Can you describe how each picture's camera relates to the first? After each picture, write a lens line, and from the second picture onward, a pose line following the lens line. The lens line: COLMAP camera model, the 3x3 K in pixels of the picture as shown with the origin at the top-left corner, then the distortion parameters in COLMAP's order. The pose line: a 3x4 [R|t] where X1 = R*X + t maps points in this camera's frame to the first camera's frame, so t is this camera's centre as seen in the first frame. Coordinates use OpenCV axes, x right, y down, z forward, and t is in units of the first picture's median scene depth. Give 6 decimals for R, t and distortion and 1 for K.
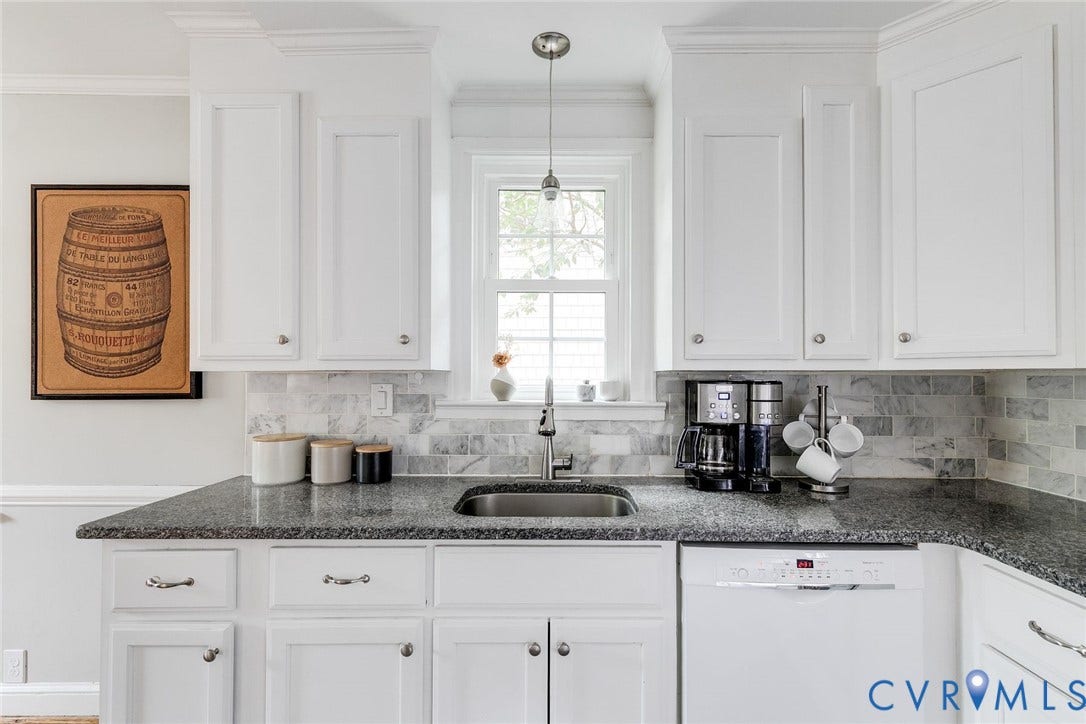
lens RADIAL K [[488.4, 0, 544.5], [0, 488.4, 377.5], [0, 0, 1]] dist [0.005771, 0.000395]
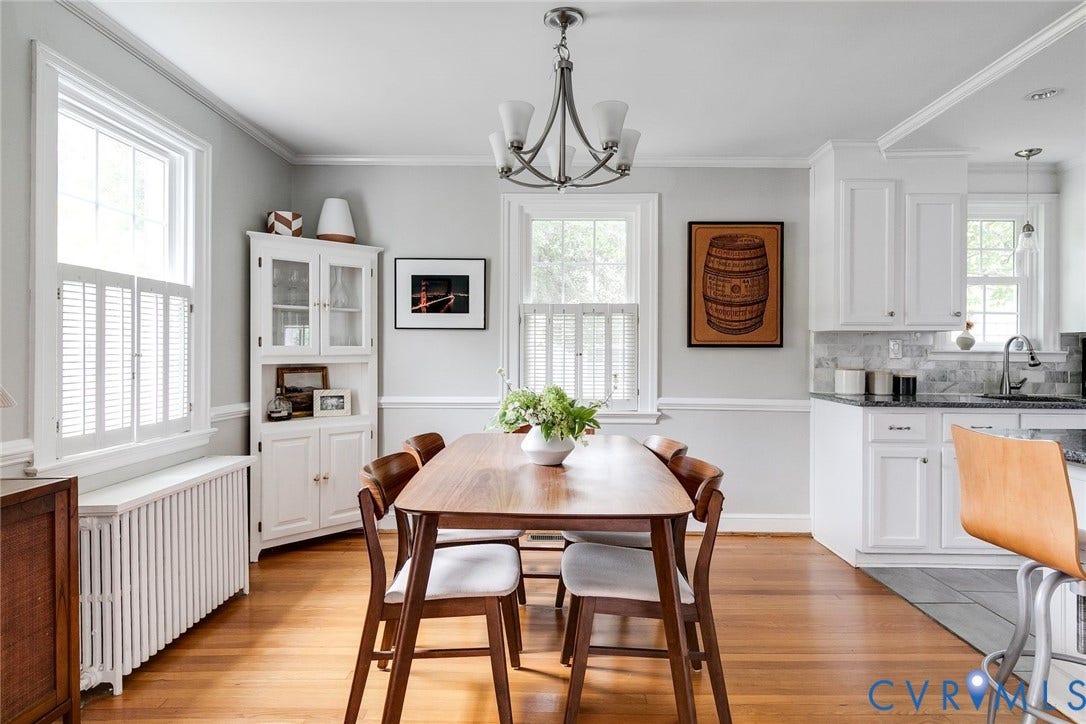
lens RADIAL K [[585.1, 0, 547.5], [0, 585.1, 353.2], [0, 0, 1]] dist [-0.001806, -0.001647]
pose [[0.999659, 0.006821, -0.025216, -1.479549], [-0.006624, 0.999947, 0.007872, 0.053062], [0.025268, -0.007703, 0.999651, -1.048440]]
